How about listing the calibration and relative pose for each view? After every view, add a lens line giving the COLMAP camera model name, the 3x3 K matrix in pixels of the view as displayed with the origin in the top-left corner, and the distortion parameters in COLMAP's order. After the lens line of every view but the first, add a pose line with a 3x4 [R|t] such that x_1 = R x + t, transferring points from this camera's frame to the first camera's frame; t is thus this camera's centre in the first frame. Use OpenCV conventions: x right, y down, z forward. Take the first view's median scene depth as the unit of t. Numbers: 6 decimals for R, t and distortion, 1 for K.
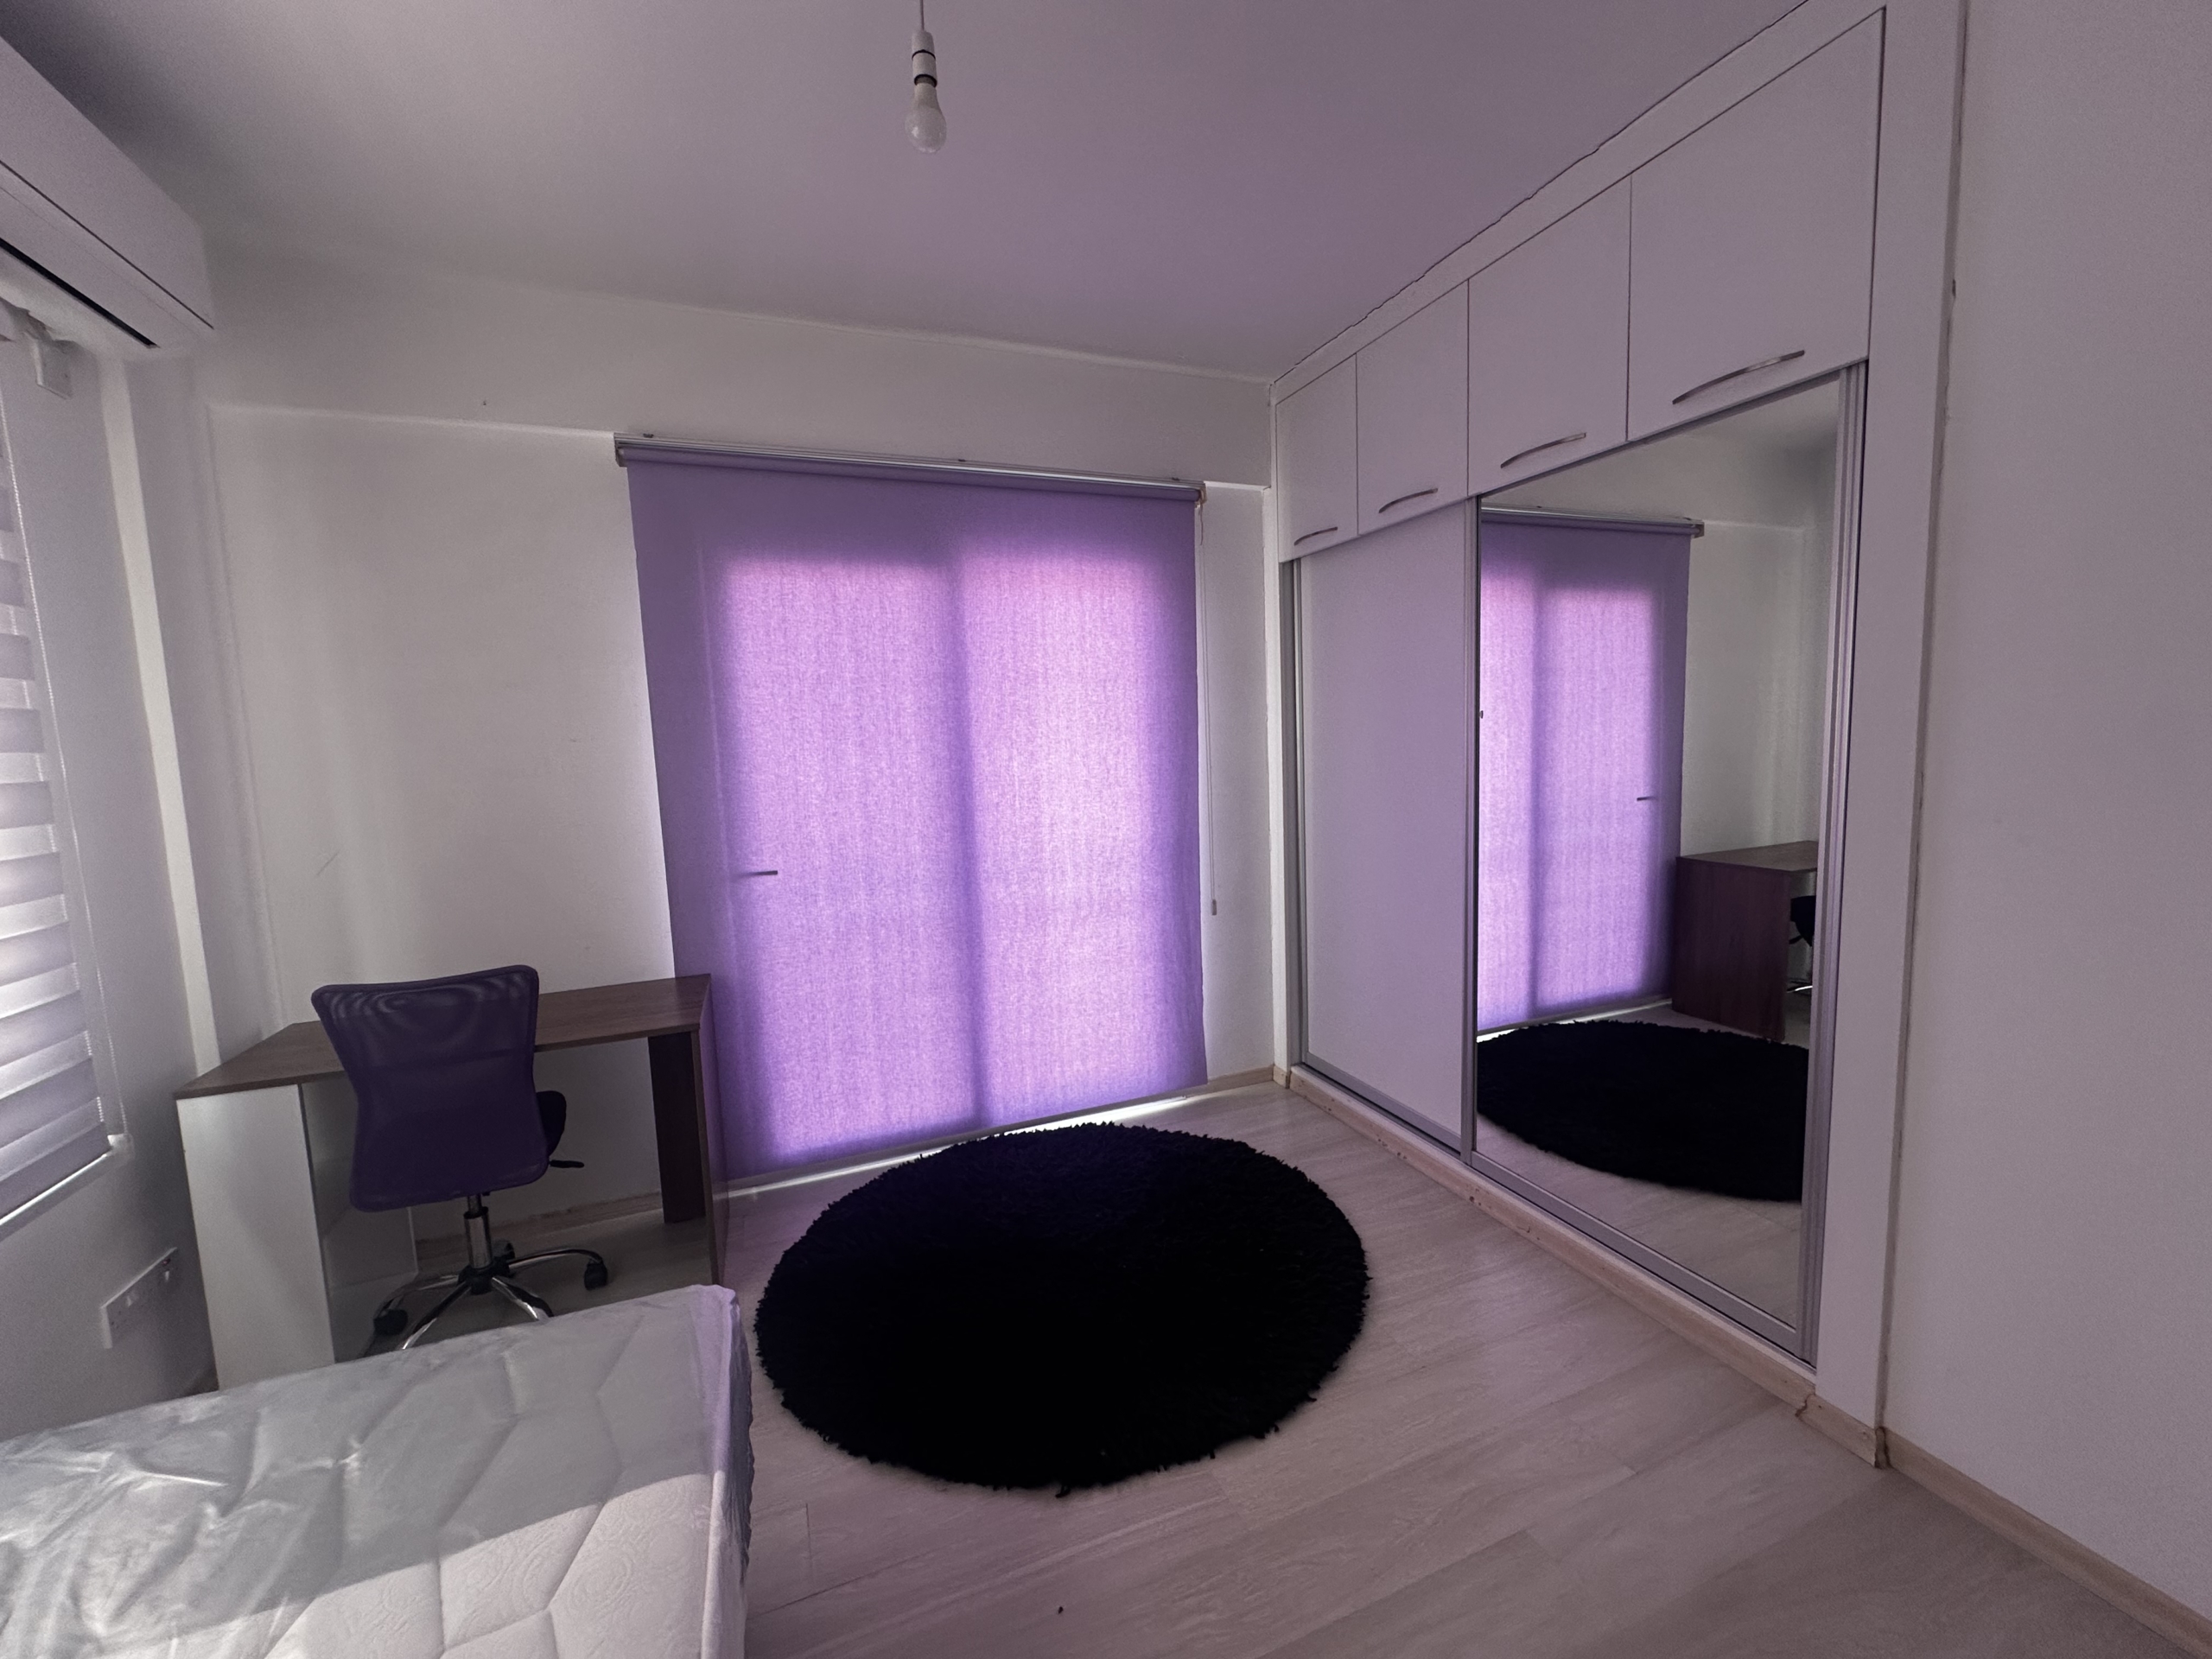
lens RADIAL K [[881.9, 0, 1102.8], [0, 881.9, 828.1], [0, 0, 1]] dist [-0.002963, 0.000507]
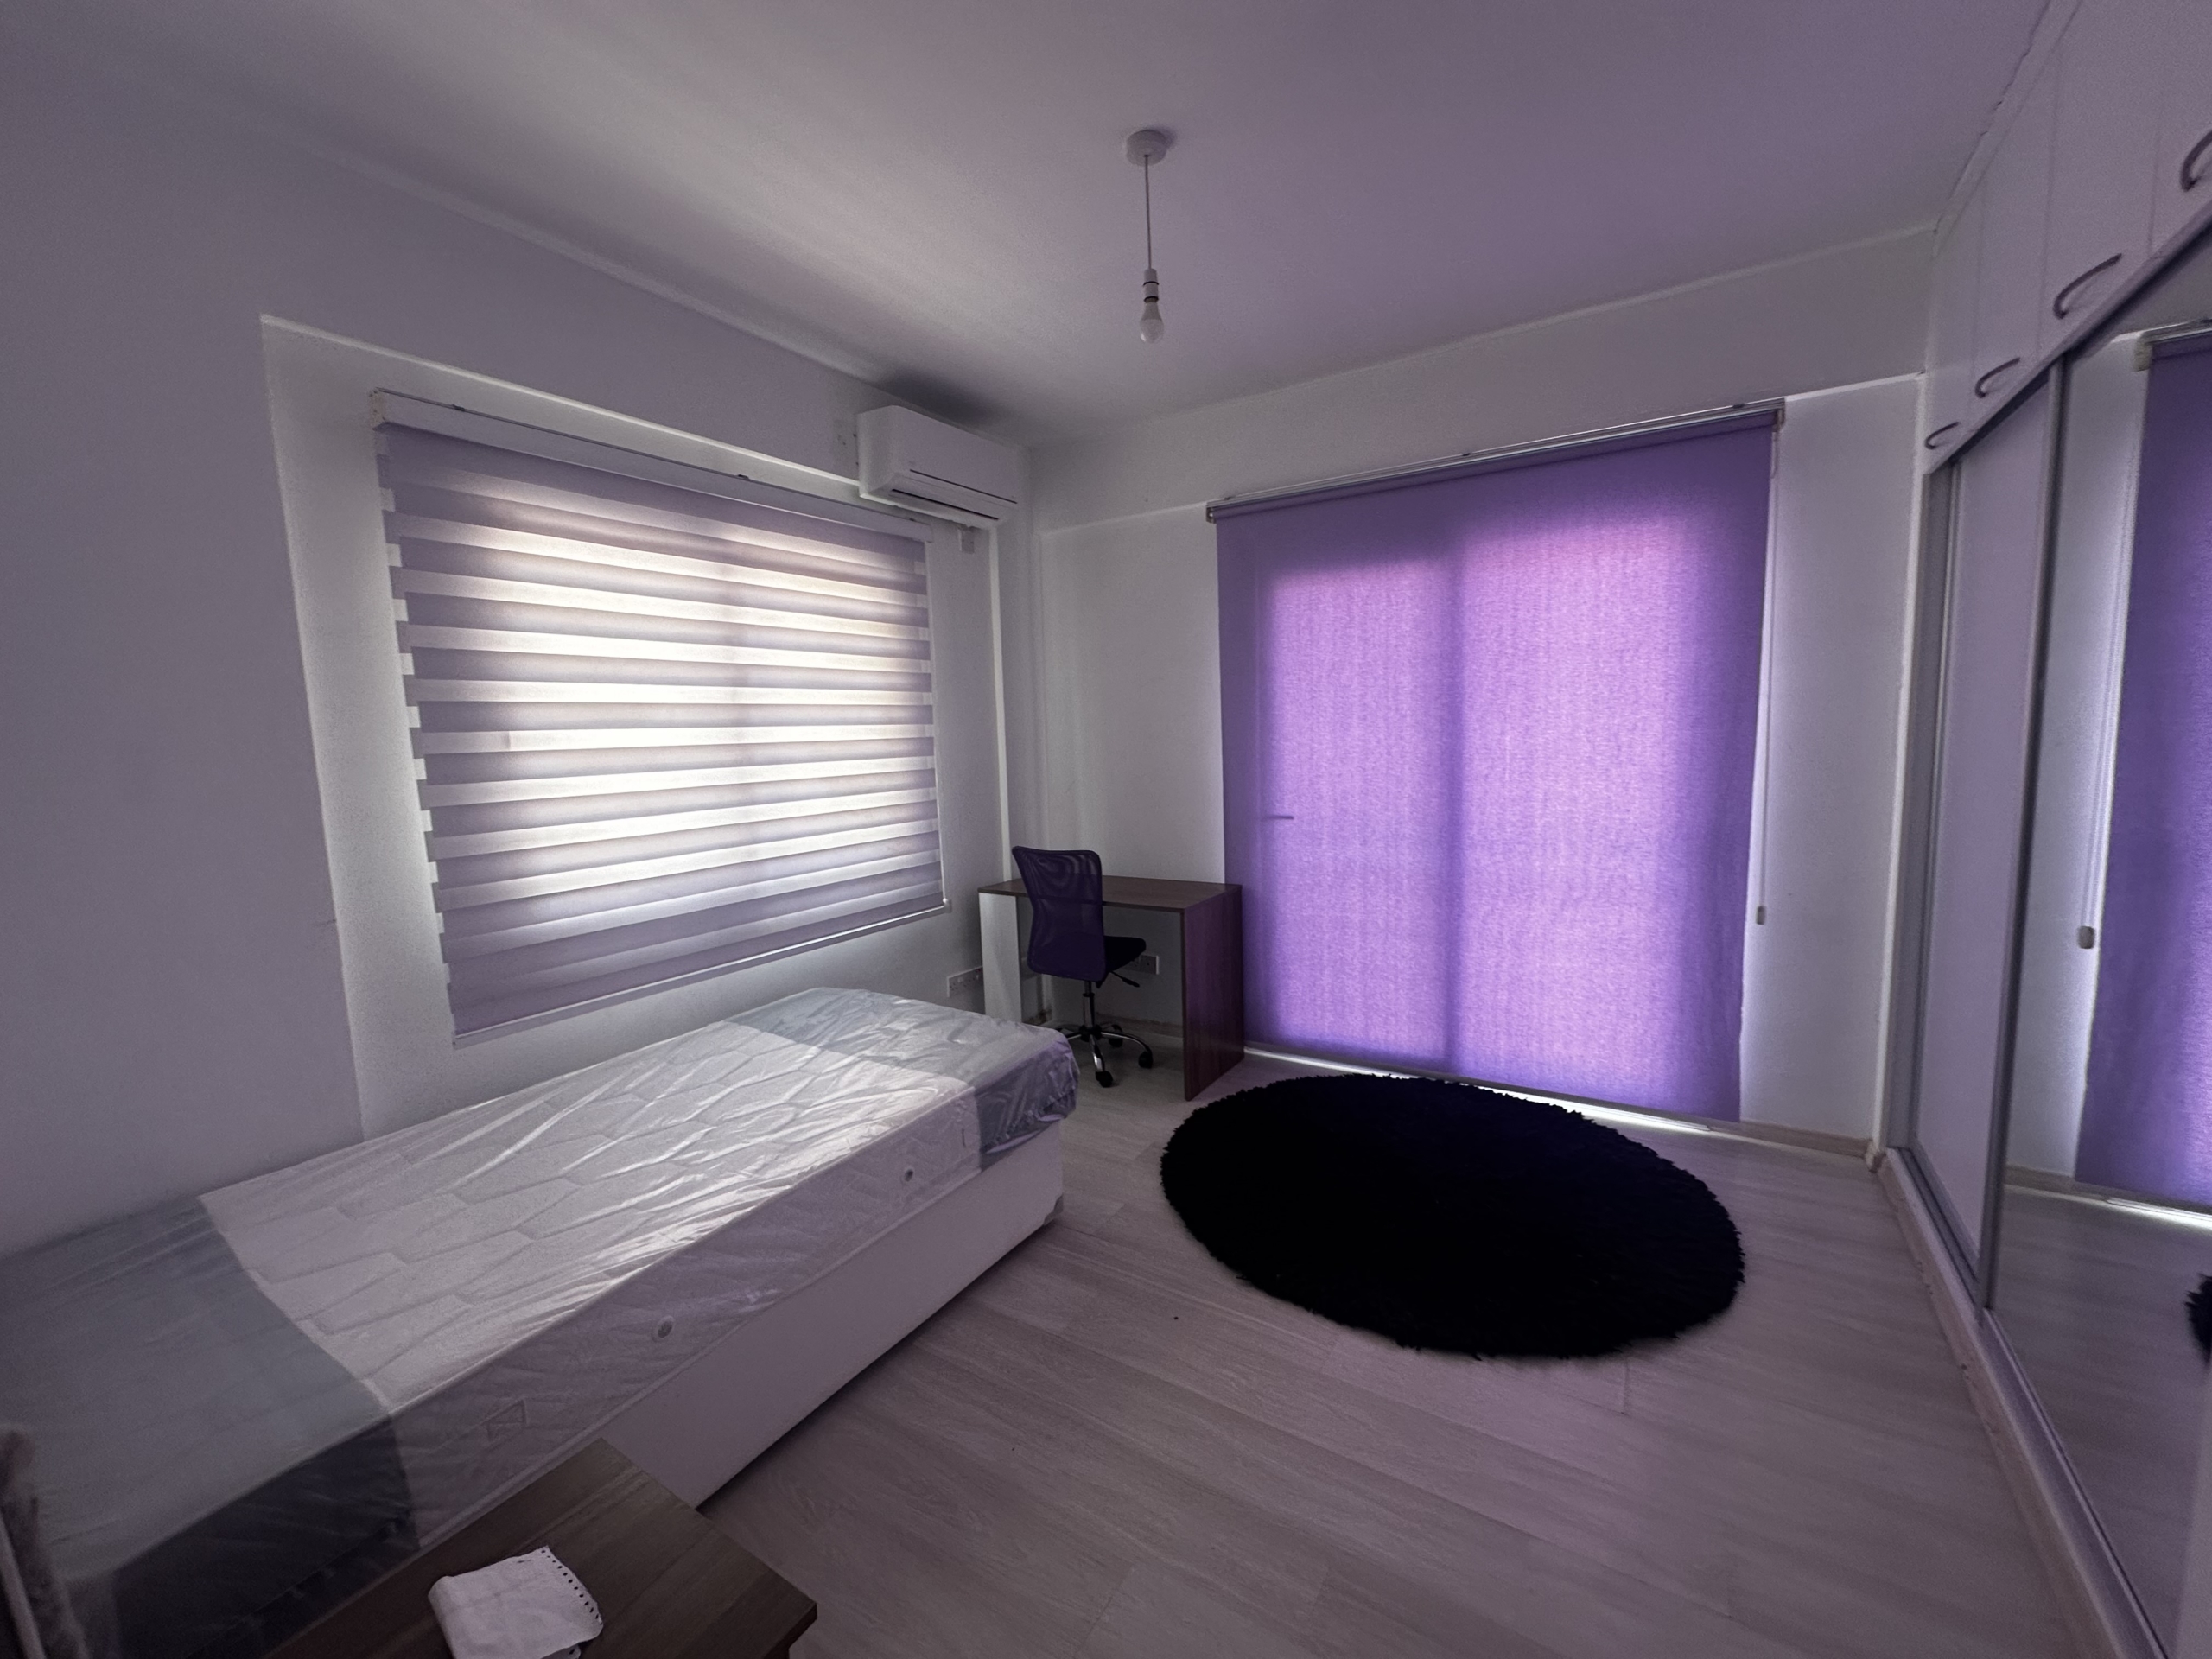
lens RADIAL K [[881.9, 0, 1102.8], [0, 881.9, 828.1], [0, 0, 1]] dist [-0.002963, 0.000507]
pose [[0.585051, 0.108293, -0.803734, 0.466843], [-0.071188, 0.994077, 0.082121, -0.019128], [0.807866, 0.009171, 0.589295, 0.010271]]
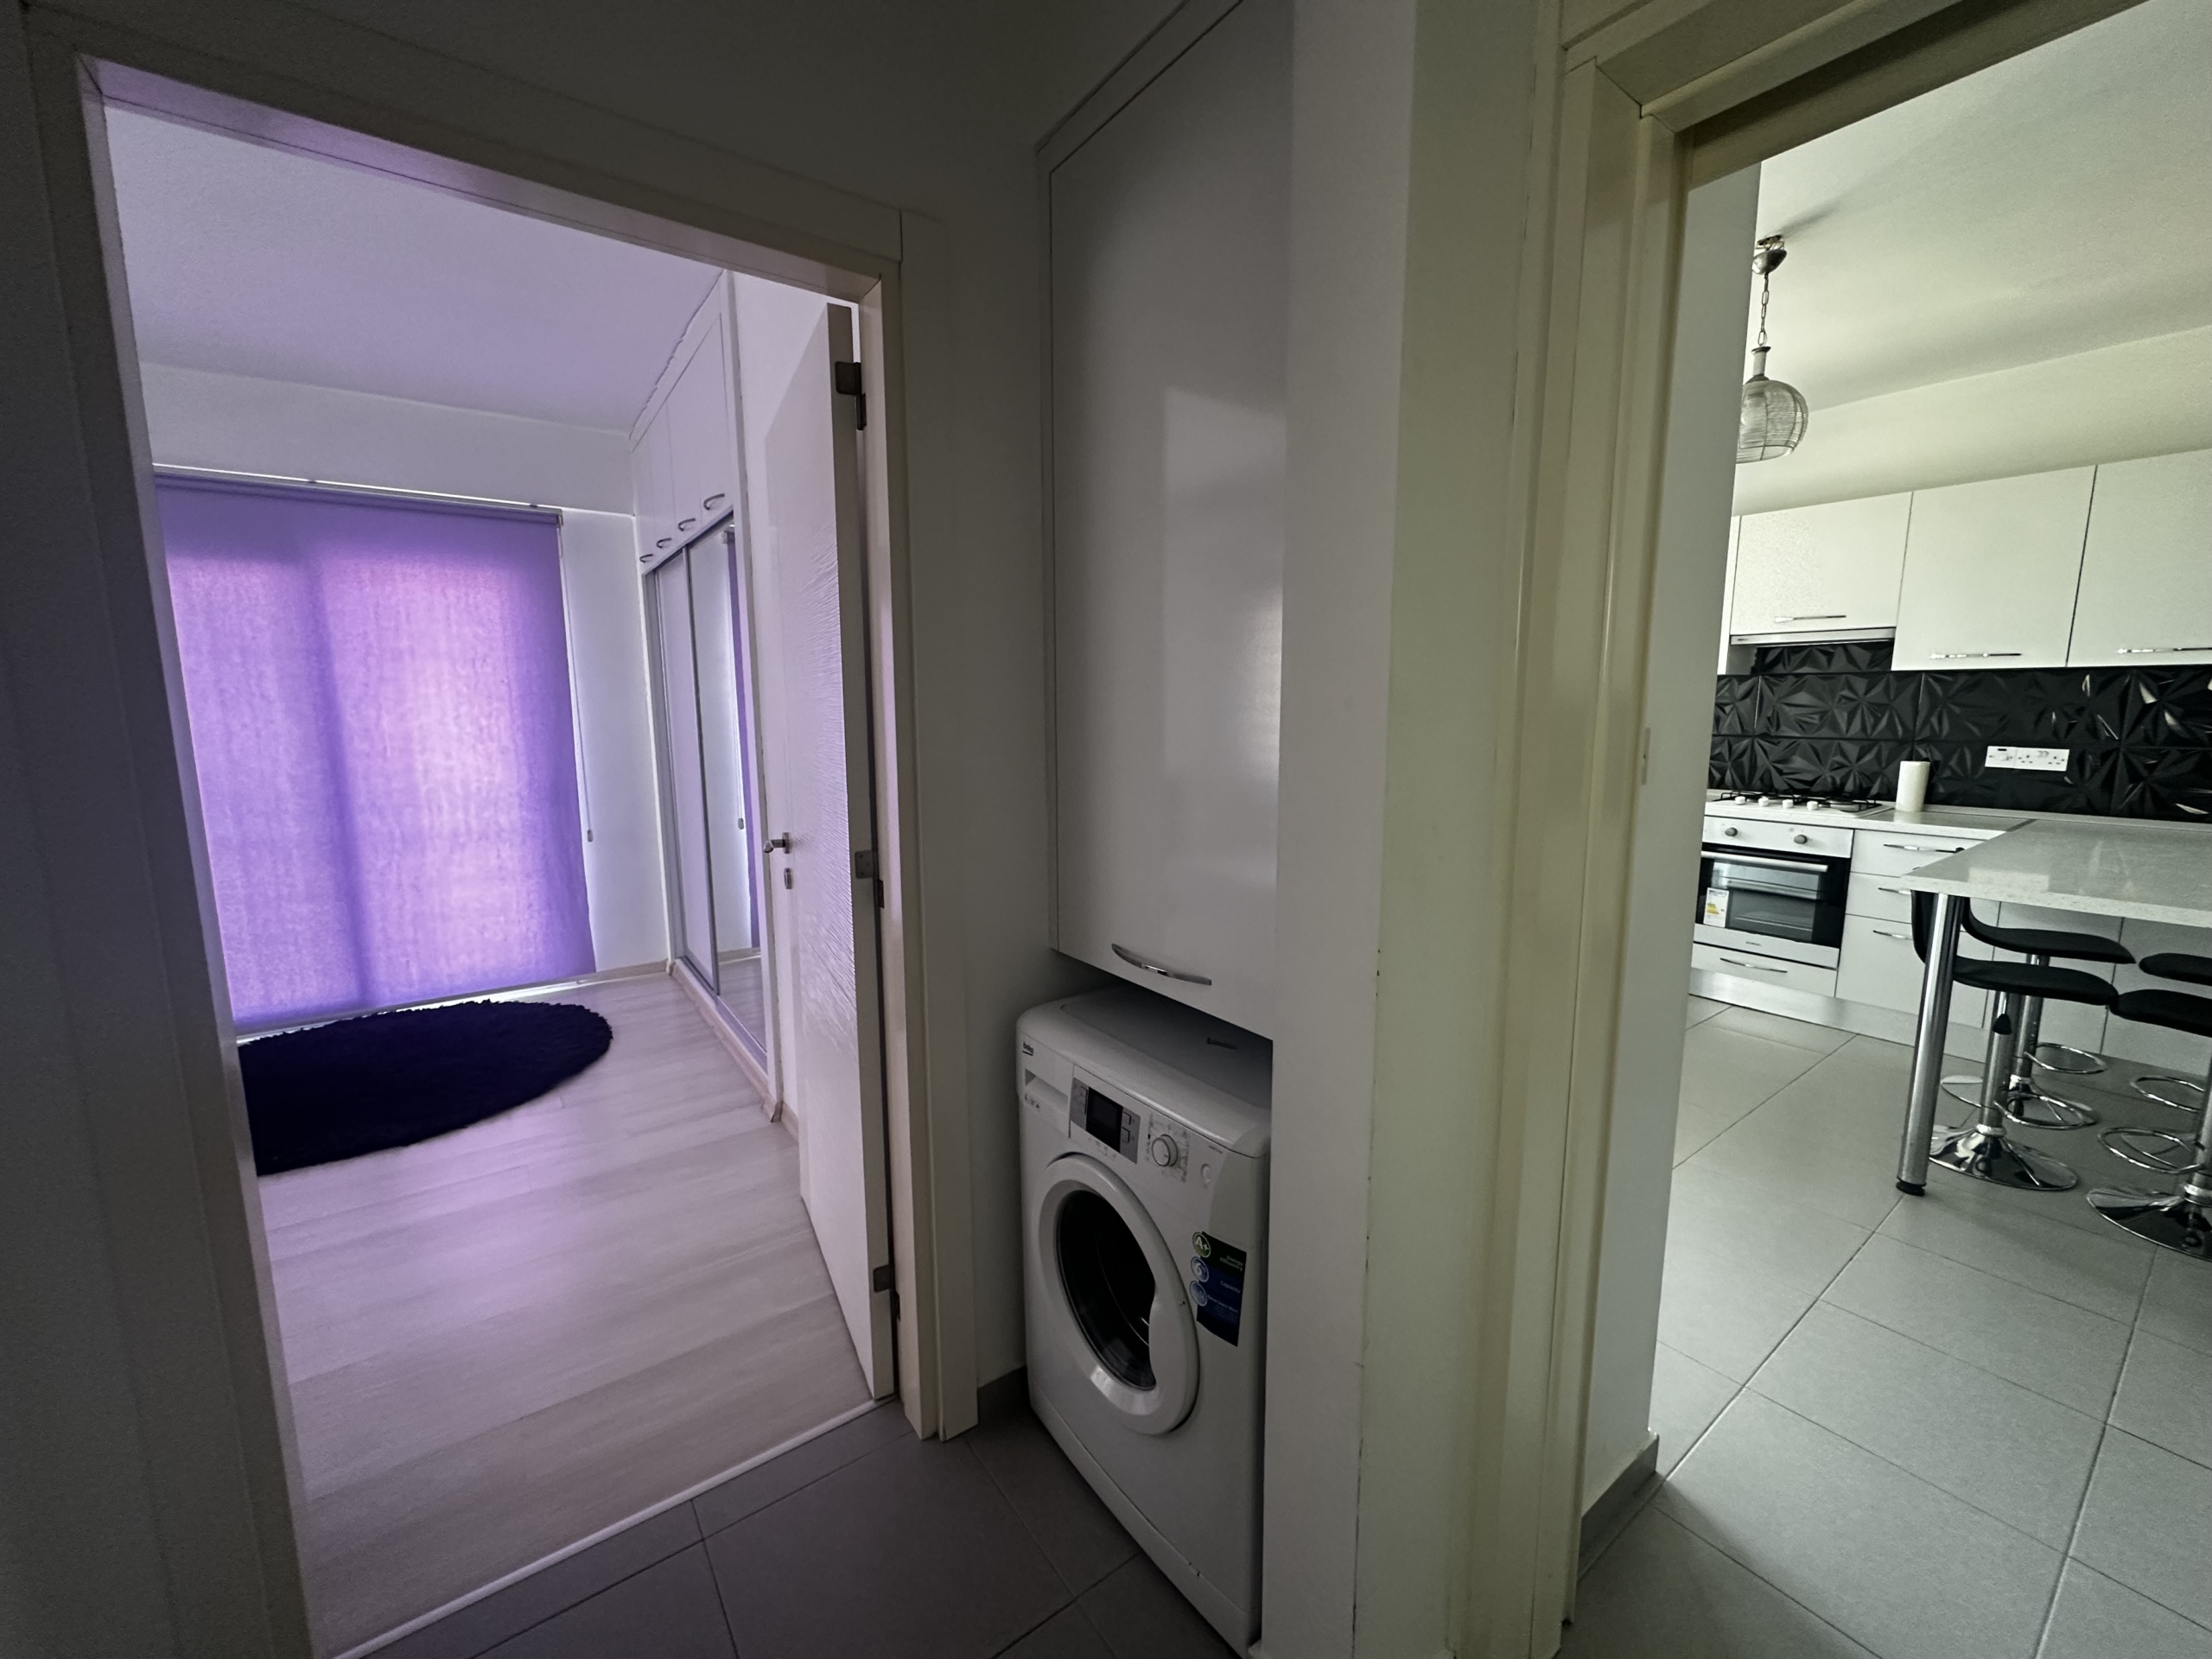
lens RADIAL K [[881.9, 0, 1102.8], [0, 881.9, 828.1], [0, 0, 1]] dist [-0.002963, 0.000507]
pose [[0.971015, 0.000951, 0.239018, 0.610849], [-0.010031, 0.999273, 0.036779, 0.023423], [-0.238810, -0.038110, 0.970318, -0.497199]]
